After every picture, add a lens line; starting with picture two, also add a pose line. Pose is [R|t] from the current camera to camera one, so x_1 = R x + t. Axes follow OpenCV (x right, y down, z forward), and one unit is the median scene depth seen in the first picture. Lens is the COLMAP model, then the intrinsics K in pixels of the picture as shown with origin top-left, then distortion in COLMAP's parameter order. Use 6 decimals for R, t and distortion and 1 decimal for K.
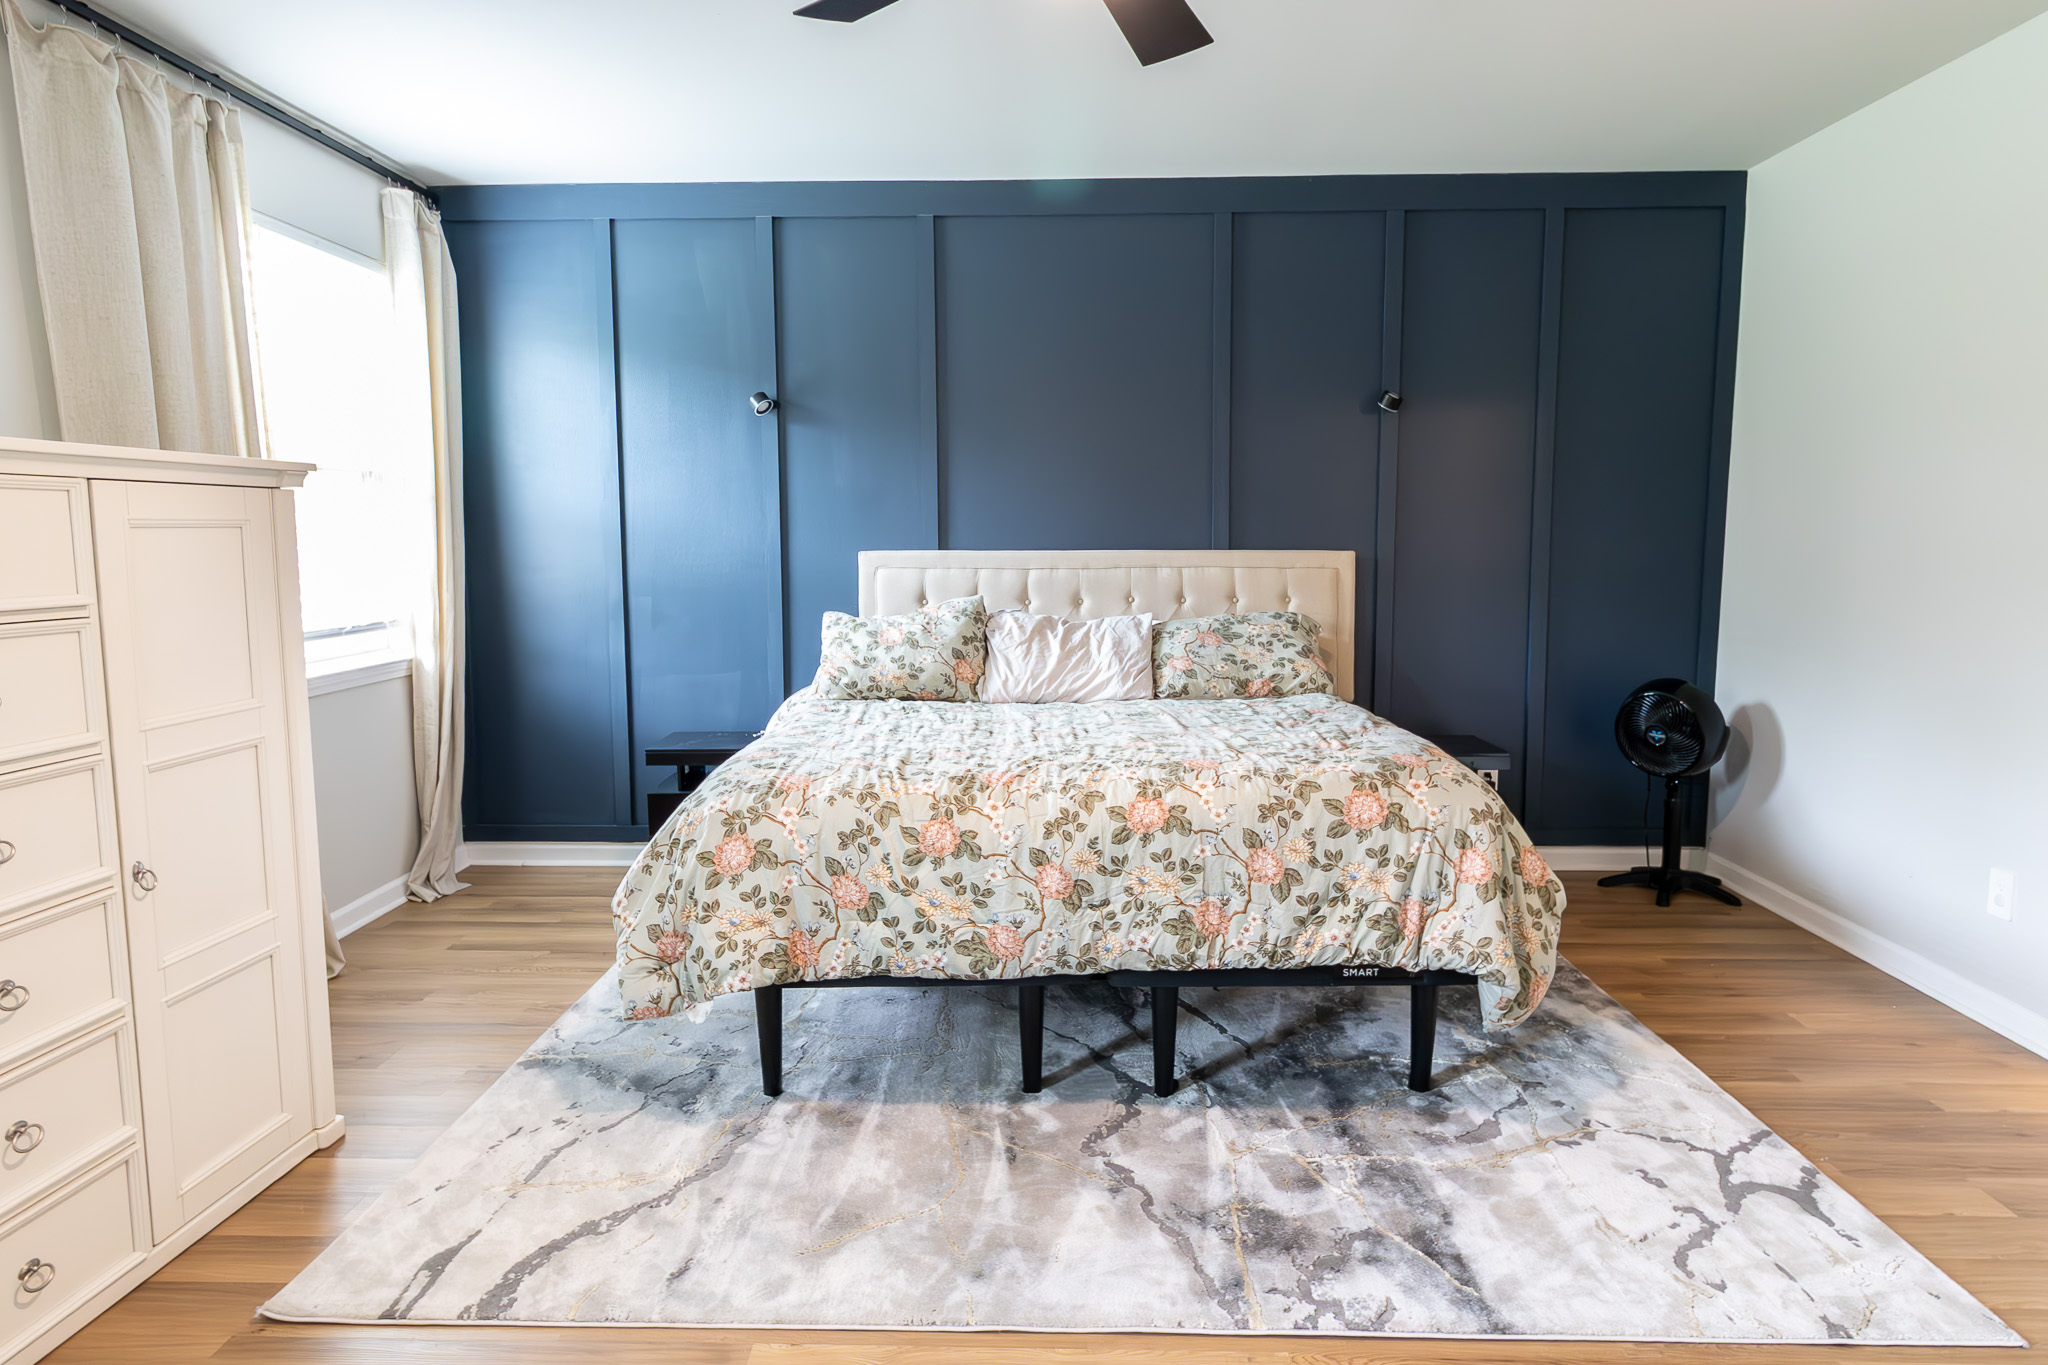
lens RADIAL K [[1211.3, 0, 1028.8], [0, 1211.3, 676.6], [0, 0, 1]] dist [-0.000696, 0.003545]
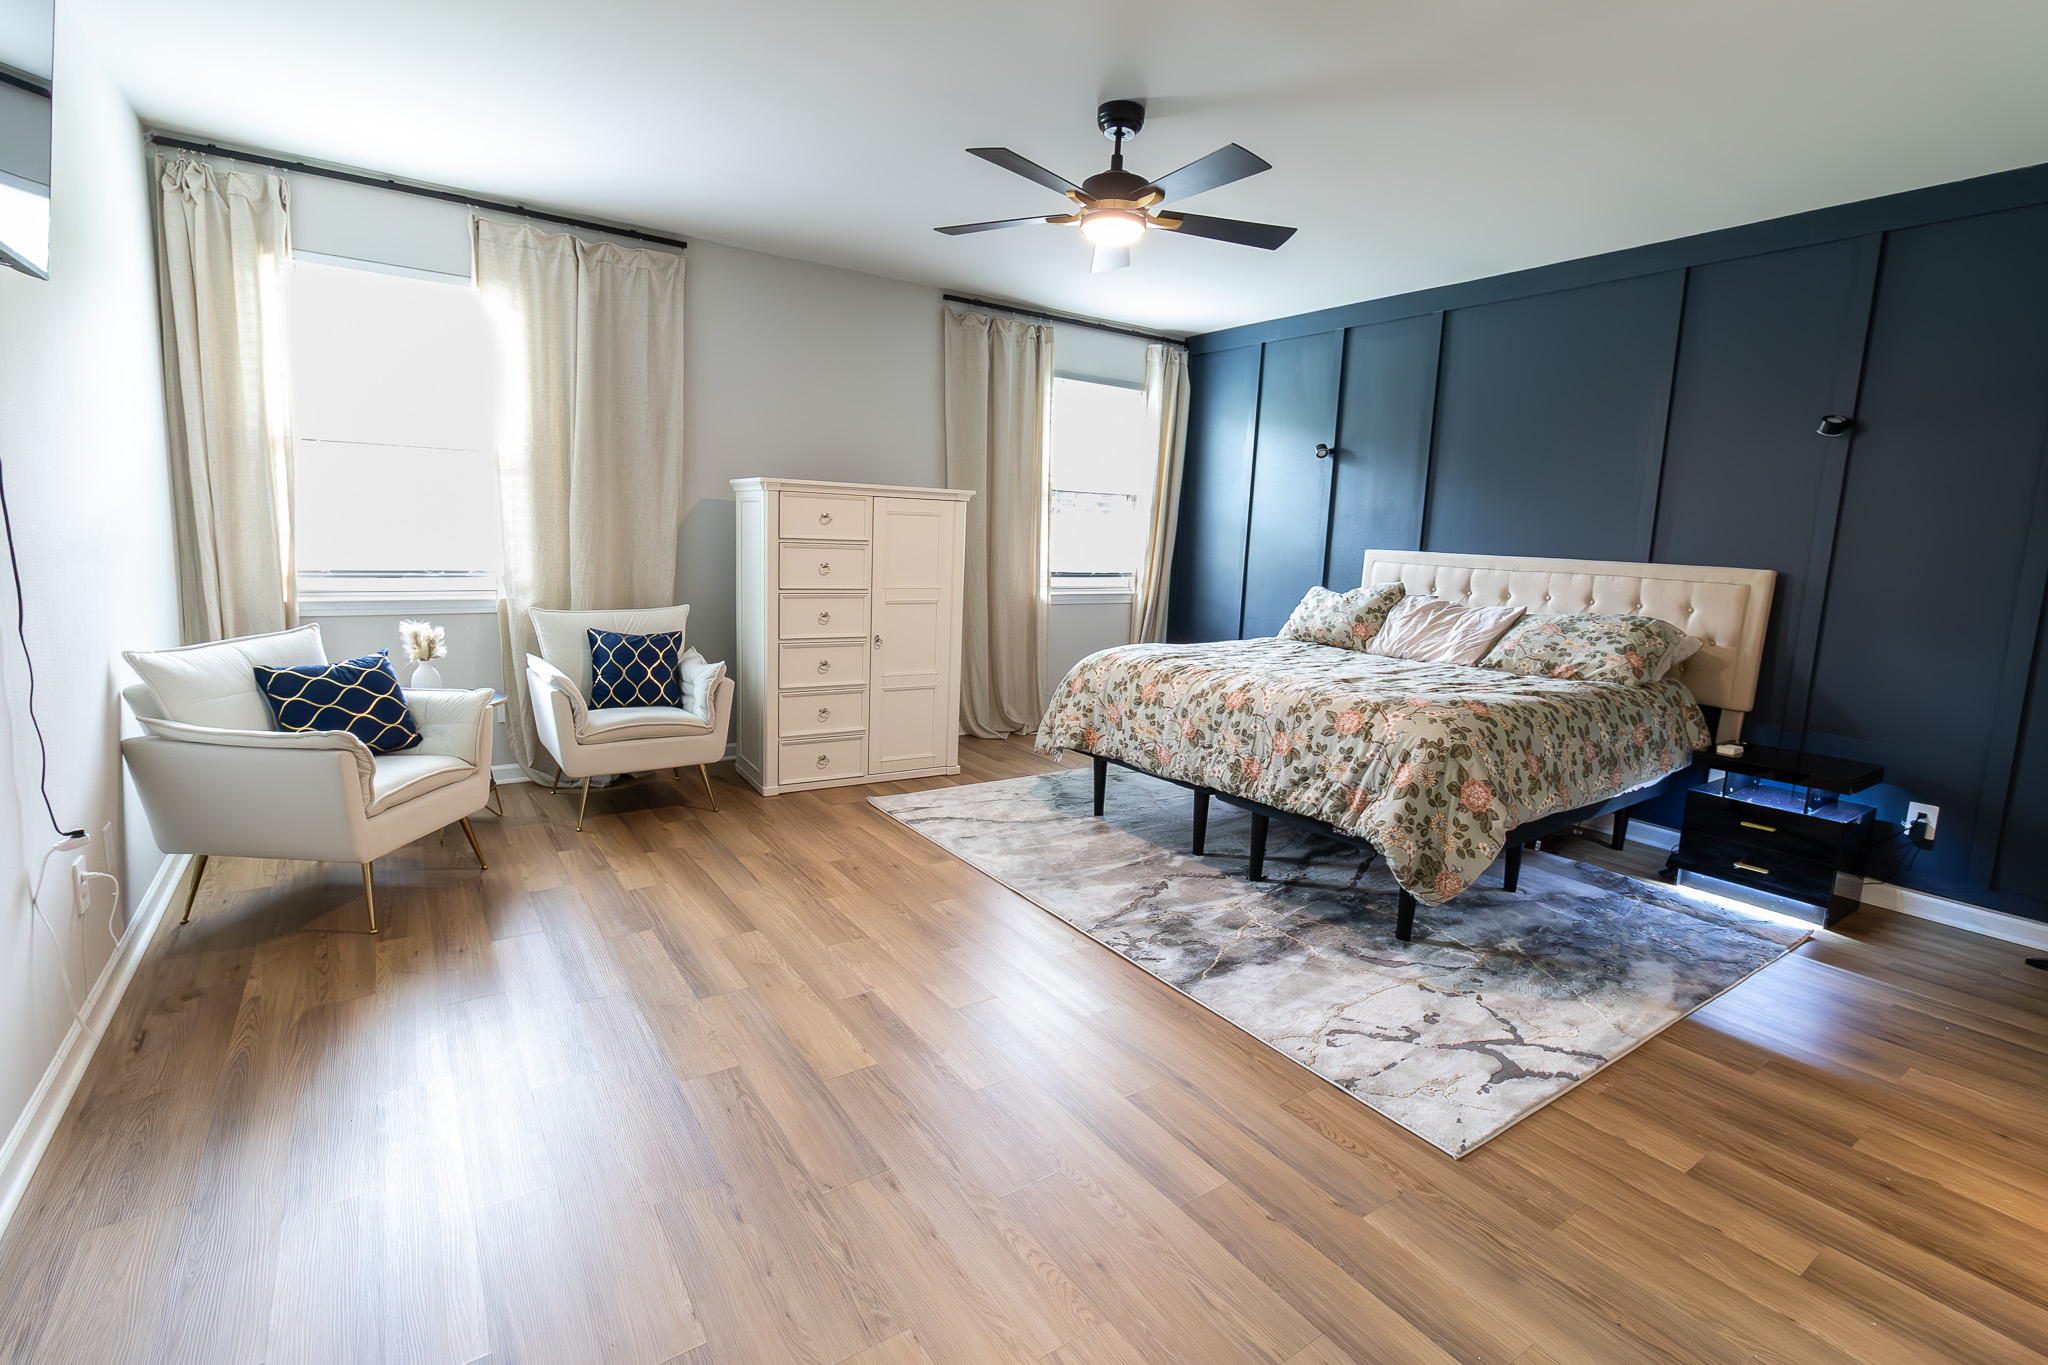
lens RADIAL K [[930.6, 0, 1023.3], [0, 930.6, 673.7], [0, 0, 1]] dist [0.001438, -0.001320]
pose [[0.589944, 0.152574, -0.792898, 0.939163], [-0.135962, 0.986734, 0.088712, 0.003737], [0.795915, 0.055469, 0.602863, -0.011709]]
